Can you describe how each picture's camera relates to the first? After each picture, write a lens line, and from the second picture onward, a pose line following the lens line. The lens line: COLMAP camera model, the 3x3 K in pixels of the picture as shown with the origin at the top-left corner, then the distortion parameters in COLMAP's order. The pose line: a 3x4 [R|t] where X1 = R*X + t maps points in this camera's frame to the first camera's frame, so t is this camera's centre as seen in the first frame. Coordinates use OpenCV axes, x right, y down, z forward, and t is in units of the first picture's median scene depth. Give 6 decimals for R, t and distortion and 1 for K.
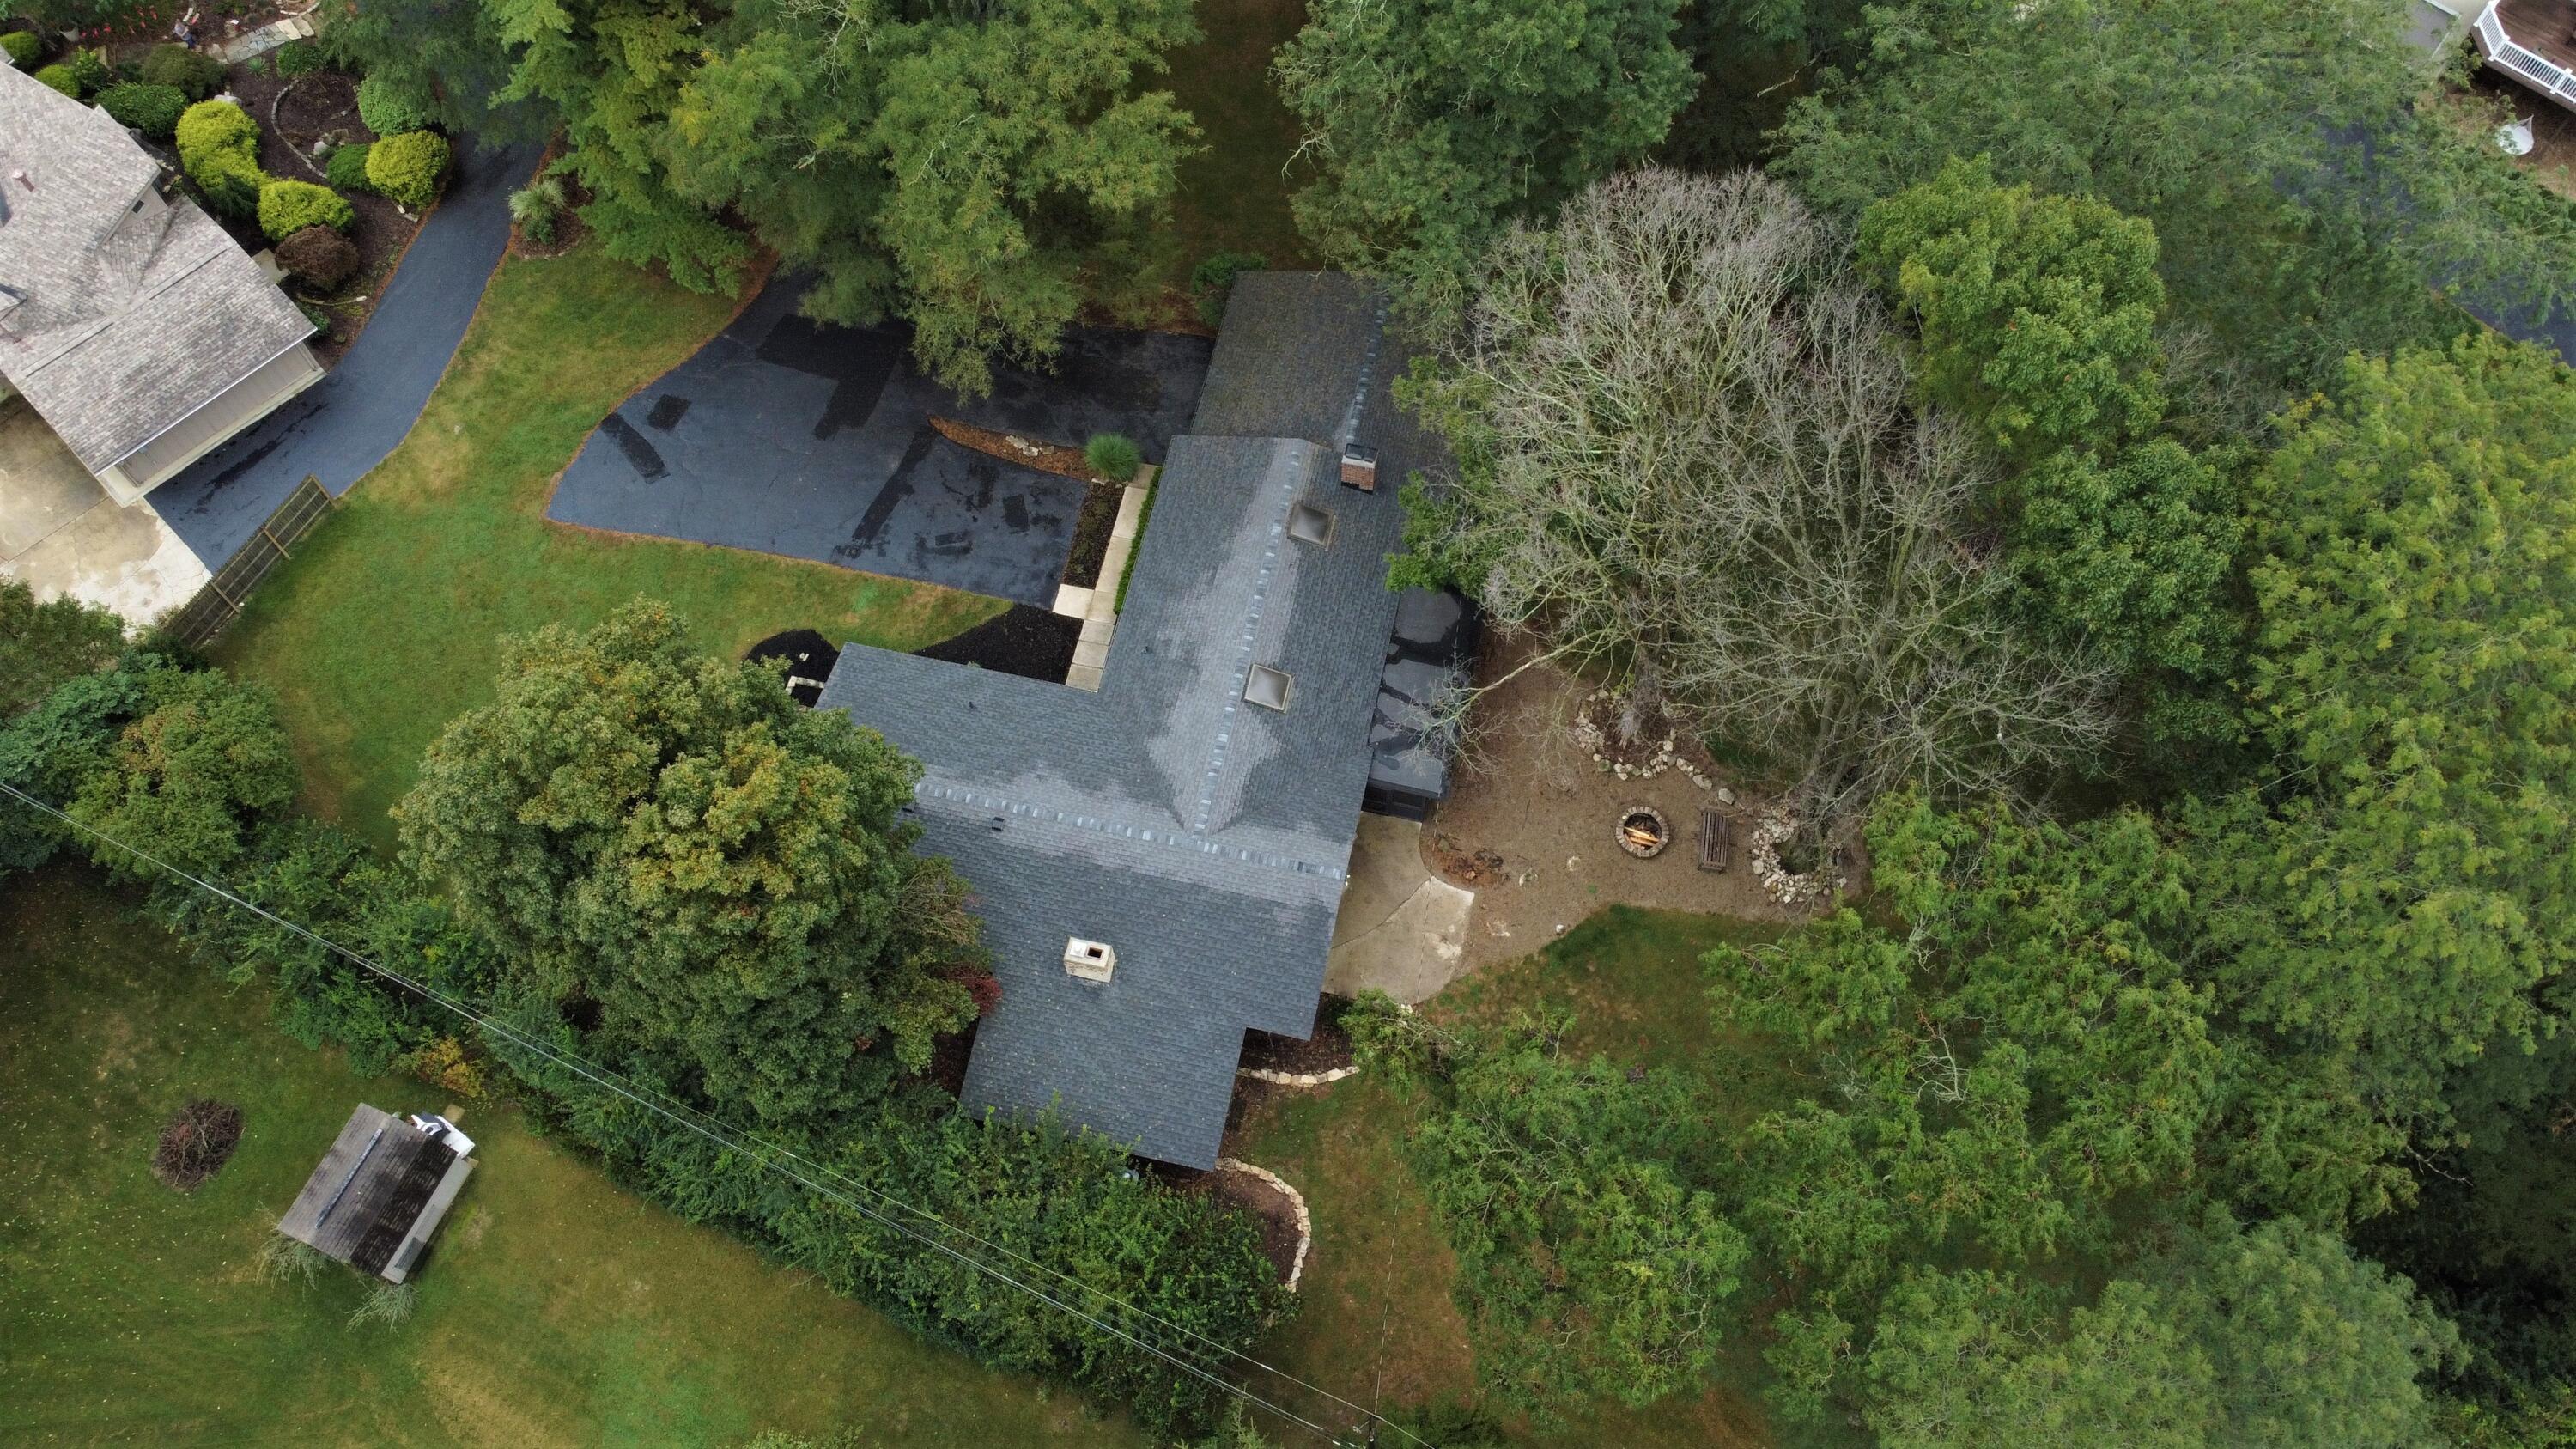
lens RADIAL K [[1964.1, 0, 1270.5], [0, 1964.1, 721.6], [0, 0, 1]] dist [0.004395, -0.003353]
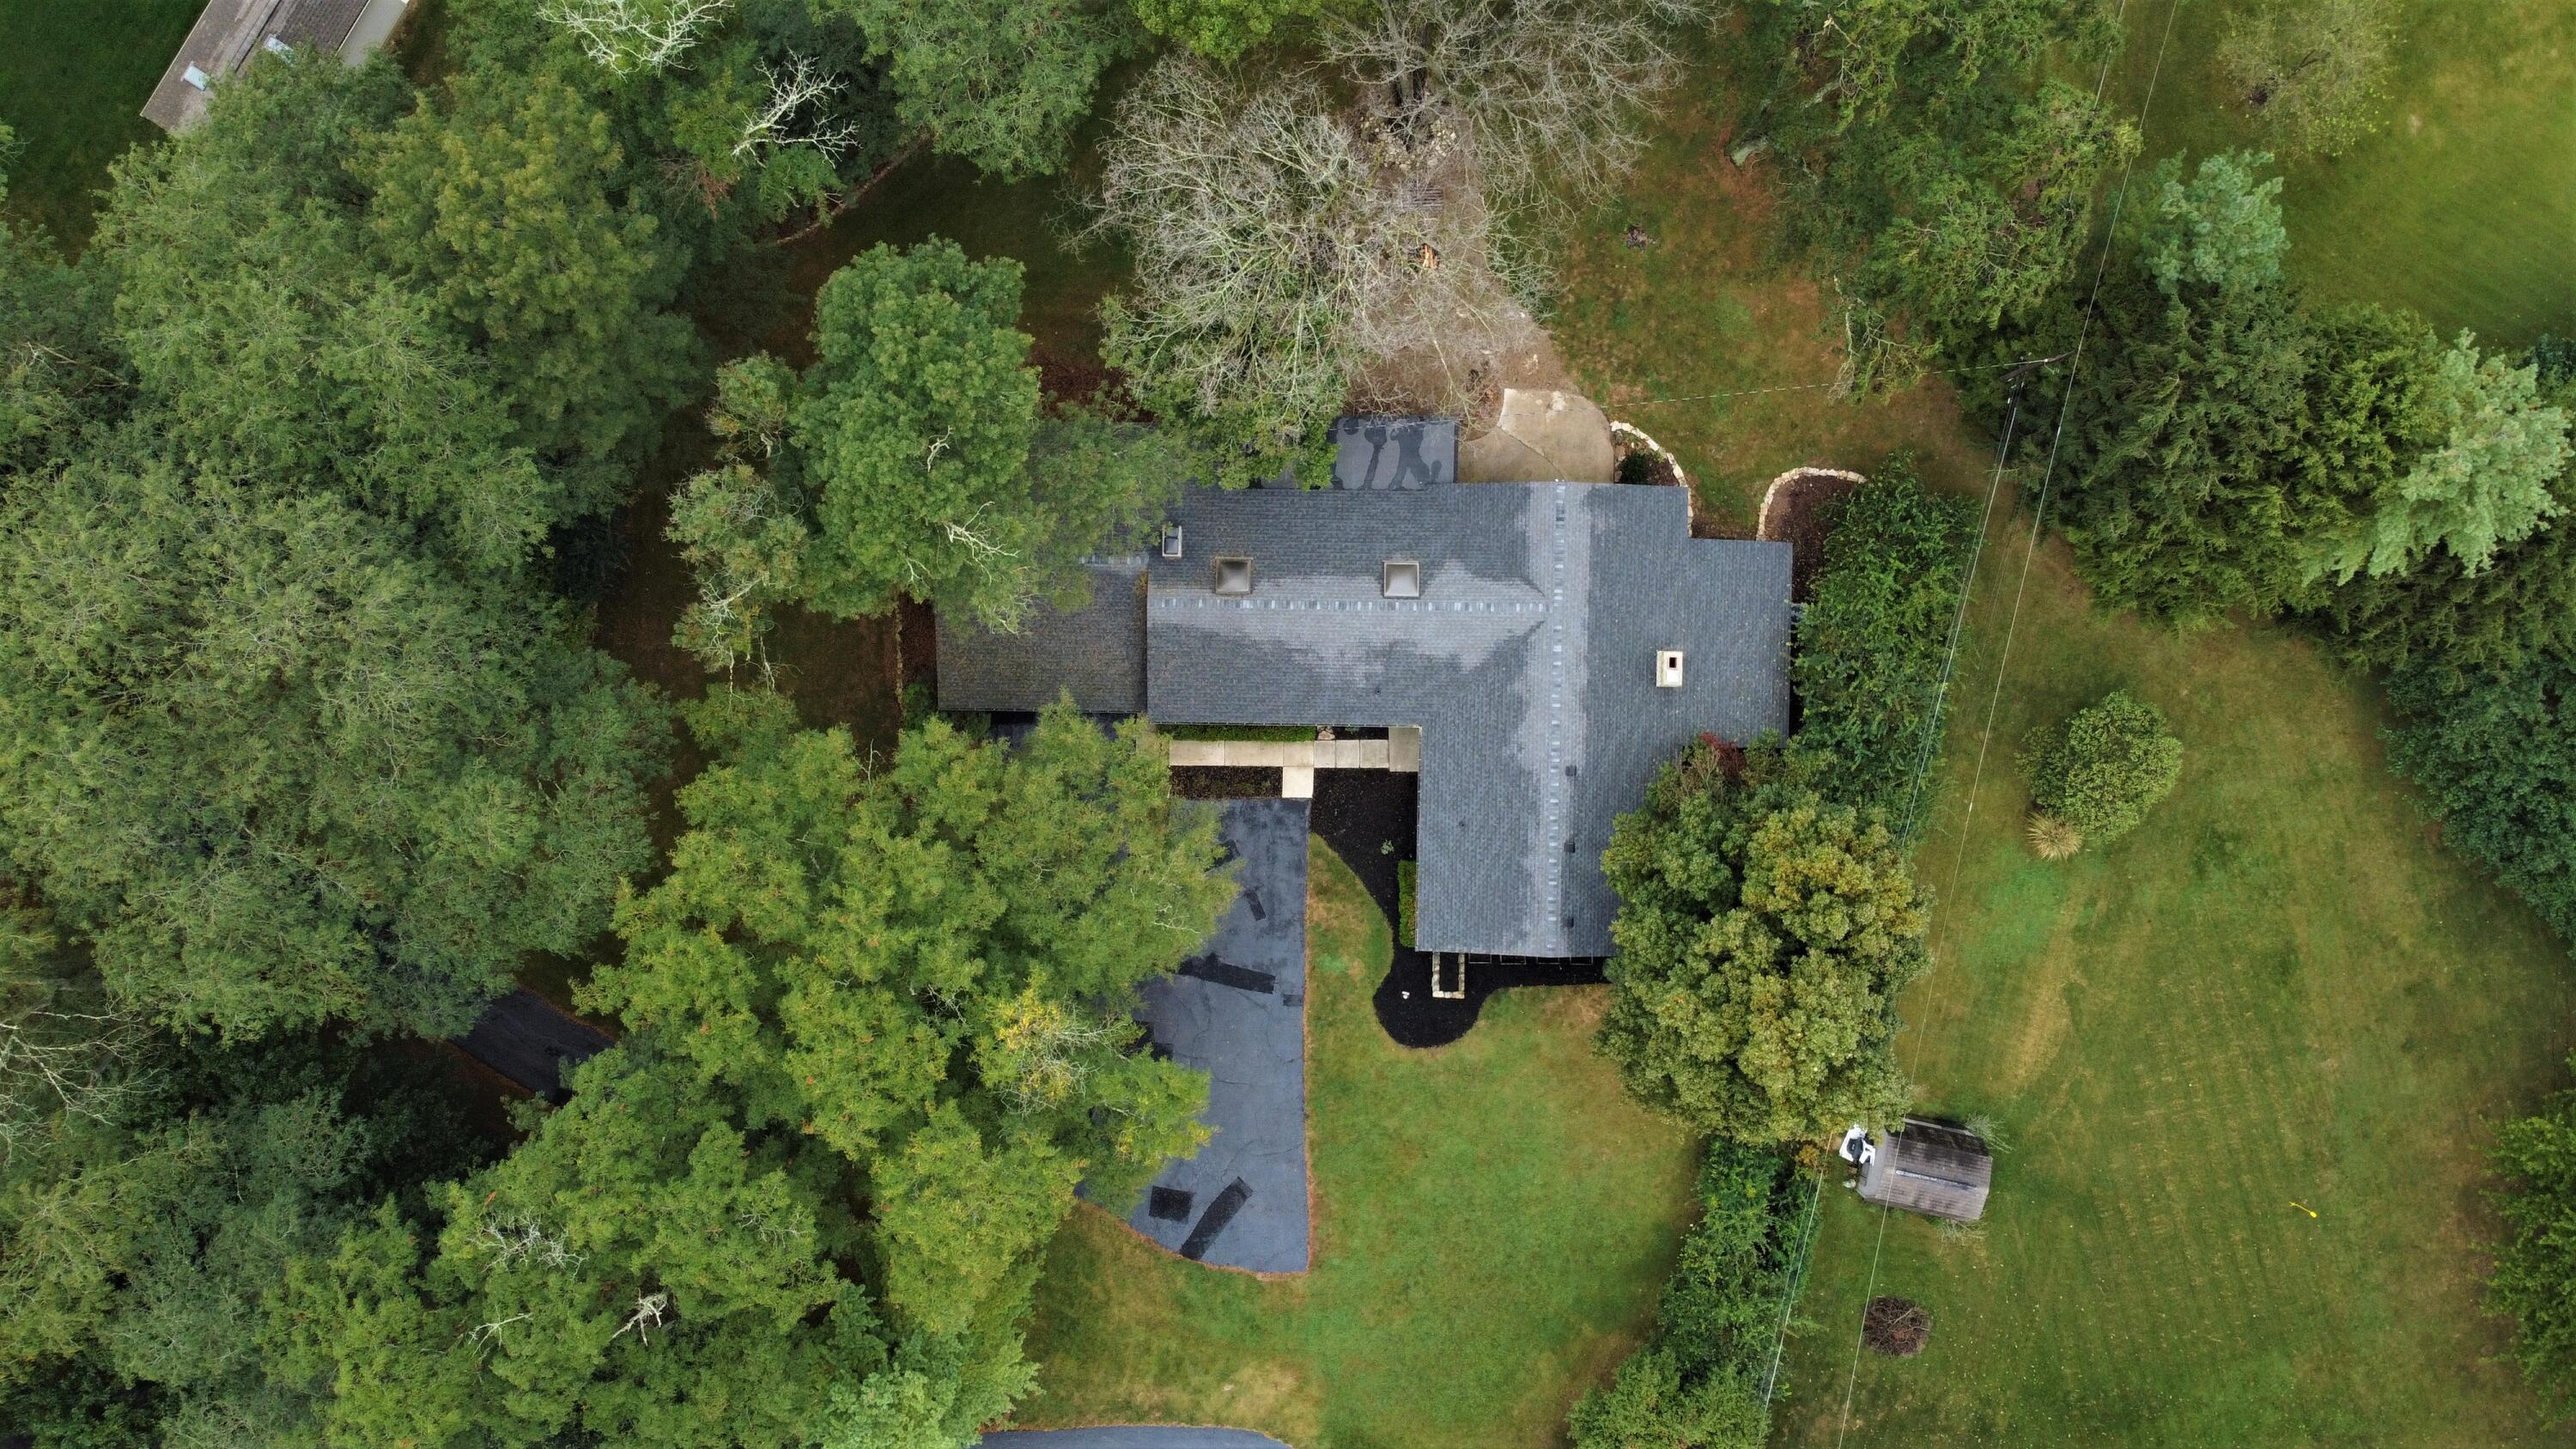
lens RADIAL K [[1951.0, 0, 1279.0], [0, 1951.0, 728.8], [0, 0, 1]] dist [0.004497, -0.015466]
pose [[-0.203699, -0.978923, -0.014733, -0.055524], [0.873493, -0.188516, 0.448857, -0.611749], [-0.442174, 0.078562, 0.893482, -0.000780]]
